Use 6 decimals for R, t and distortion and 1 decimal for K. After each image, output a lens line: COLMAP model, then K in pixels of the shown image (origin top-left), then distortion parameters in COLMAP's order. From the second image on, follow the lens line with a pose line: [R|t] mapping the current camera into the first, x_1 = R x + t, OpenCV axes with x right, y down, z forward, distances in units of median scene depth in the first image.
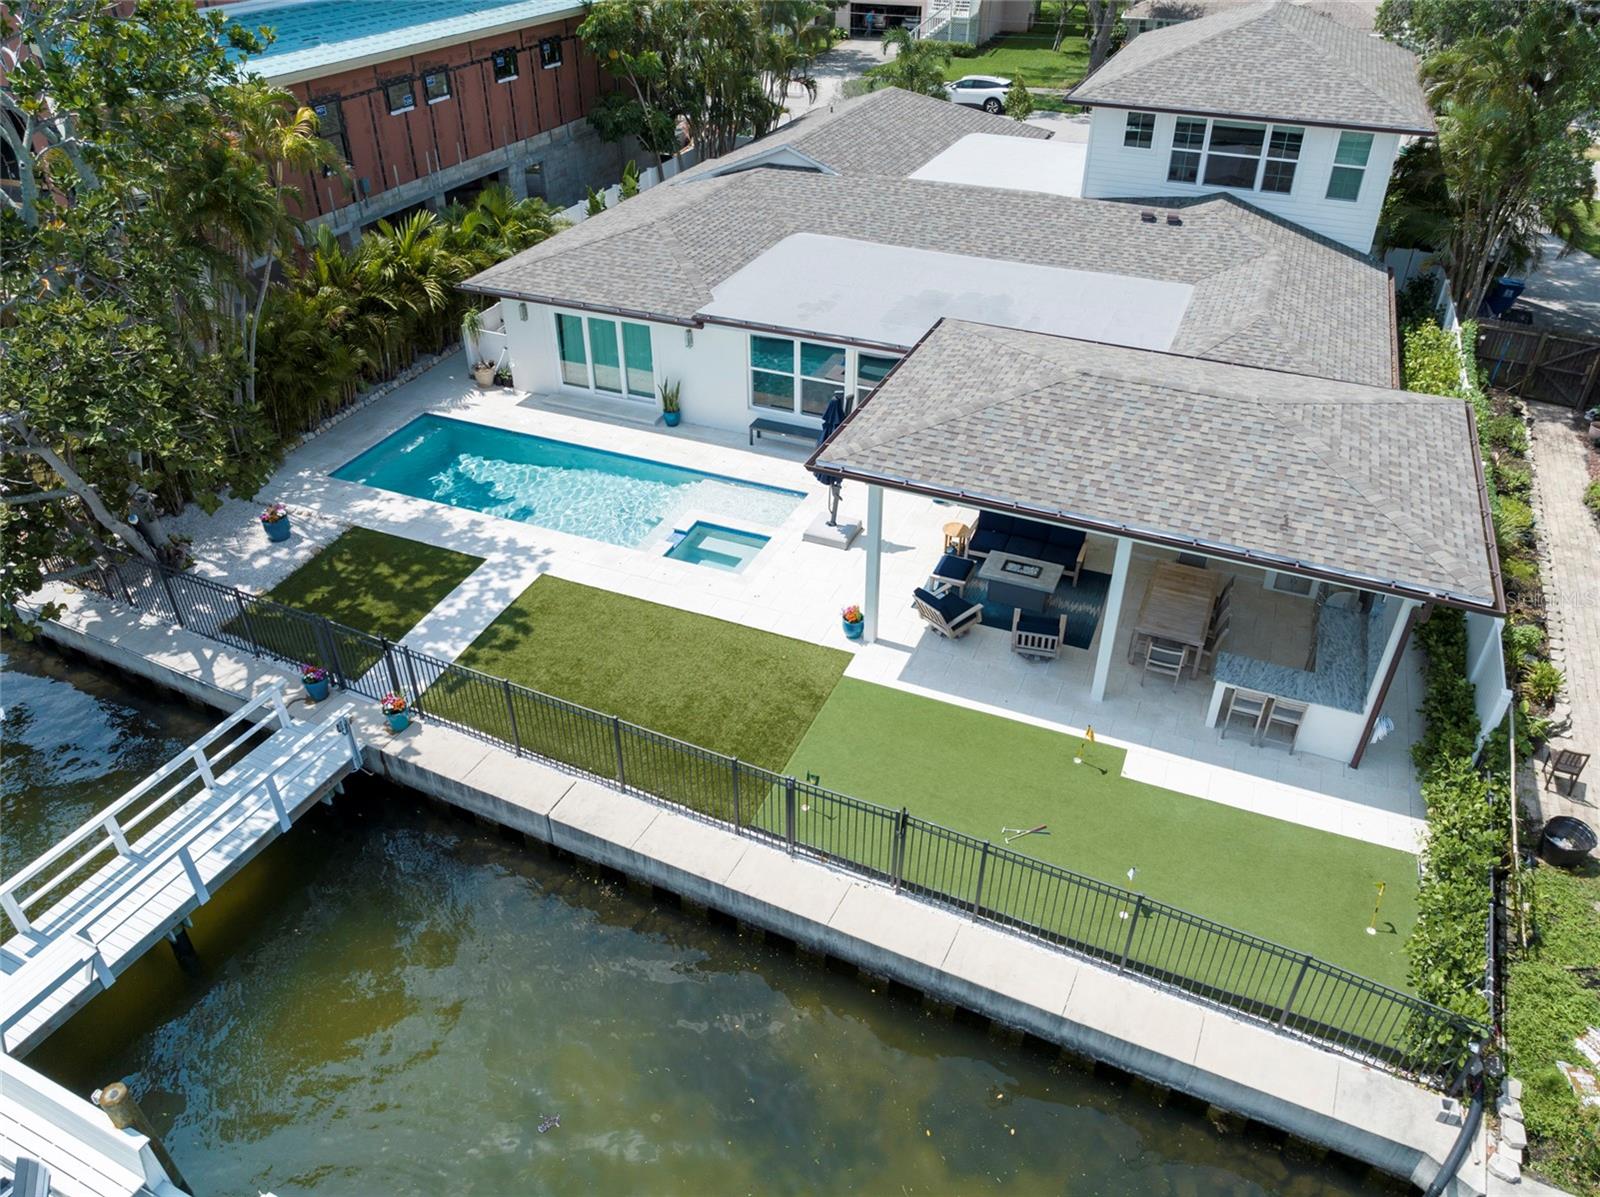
lens RADIAL K [[1112.9, 0, 796.7], [0, 1112.9, 596.8], [0, 0, 1]] dist [-0.028162, -0.001167]
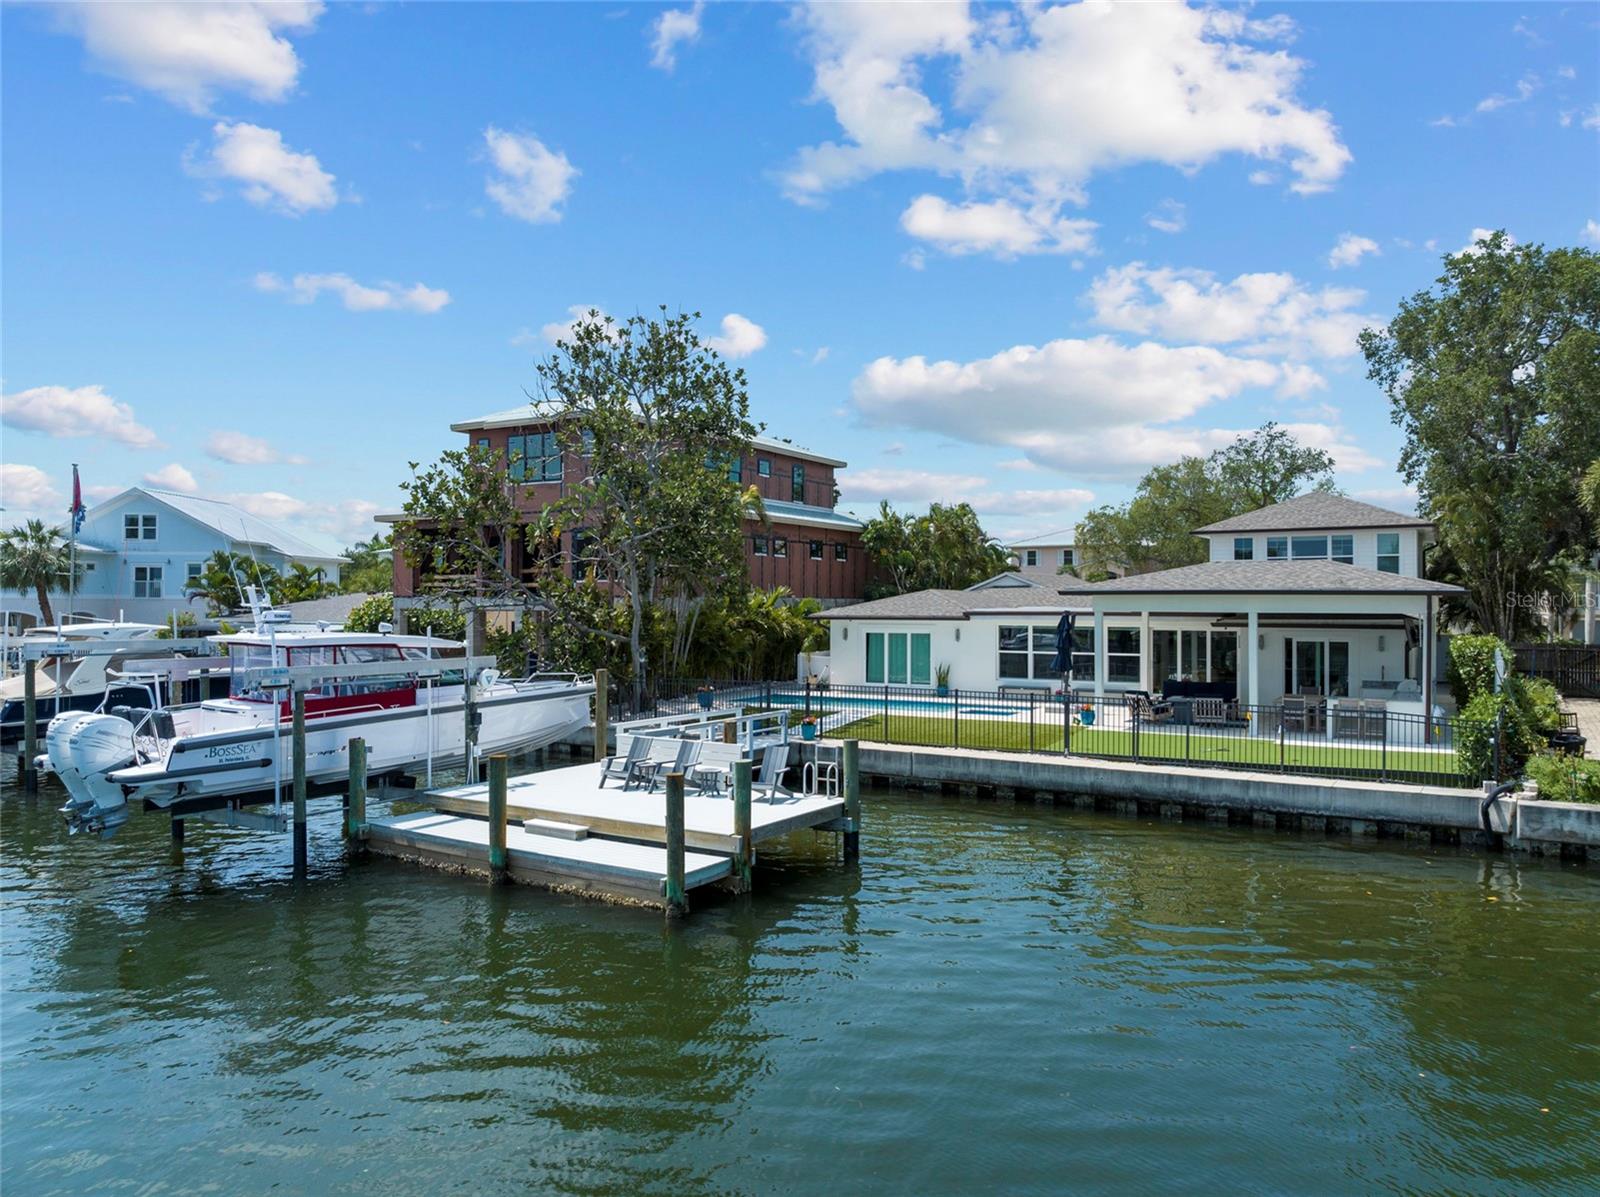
lens RADIAL K [[1112.9, 0, 800.2], [0, 1112.9, 600.7], [0, 0, 1]] dist [-0.028162, -0.001167]
pose [[0.991559, -0.001869, -0.129647, -0.109171], [-0.072387, 0.821585, -0.565472, 0.597990], [0.107572, 0.570083, 0.814514, -0.302701]]
